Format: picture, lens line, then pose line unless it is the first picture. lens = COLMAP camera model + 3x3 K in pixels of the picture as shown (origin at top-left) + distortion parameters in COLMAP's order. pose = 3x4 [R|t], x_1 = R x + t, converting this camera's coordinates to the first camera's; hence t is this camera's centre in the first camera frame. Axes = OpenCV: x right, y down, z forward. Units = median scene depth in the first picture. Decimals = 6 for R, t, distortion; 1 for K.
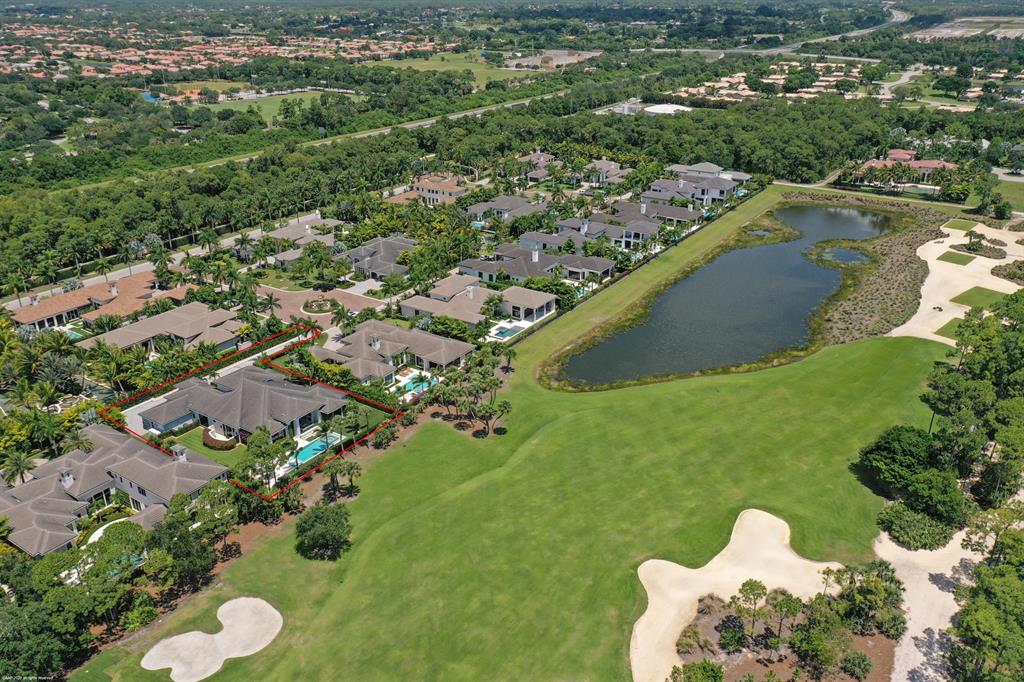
lens RADIAL K [[857.4, 0, 512.0], [0, 857.4, 341.0], [0, 0, 1]] dist [0.000967, 0.000488]
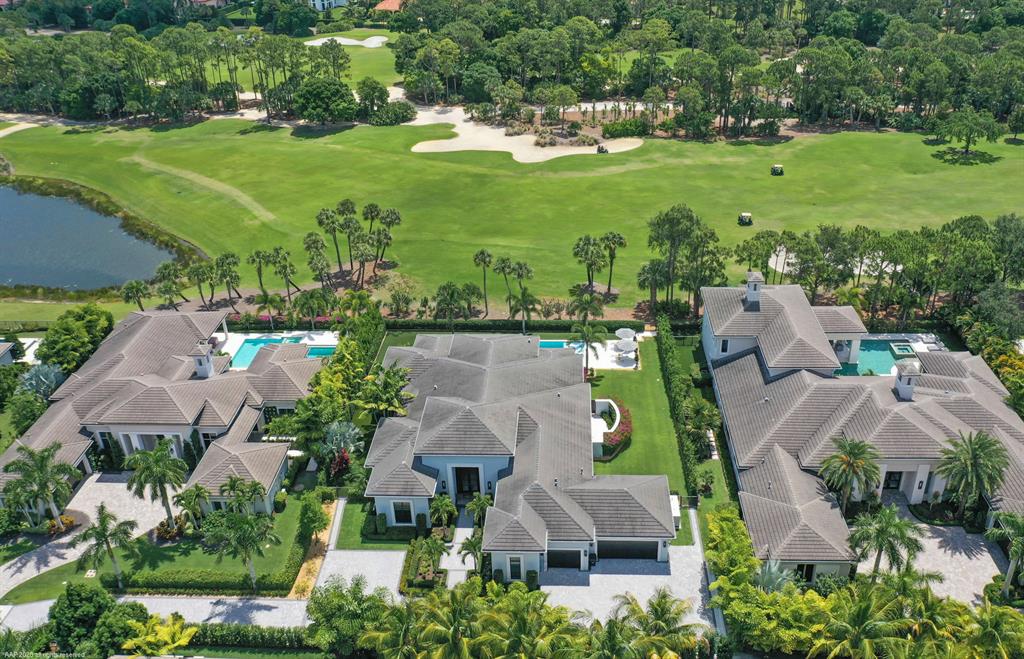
lens RADIAL K [[841.9, 0, 515.5], [0, 841.9, 297.2], [0, 0, 1]] dist [-0.000316, 0.004790]
pose [[-0.529362, -0.378846, 0.759112, -0.674211], [0.355083, 0.713689, 0.603791, -0.280519], [-0.770514, 0.589172, -0.243278, 1.119847]]
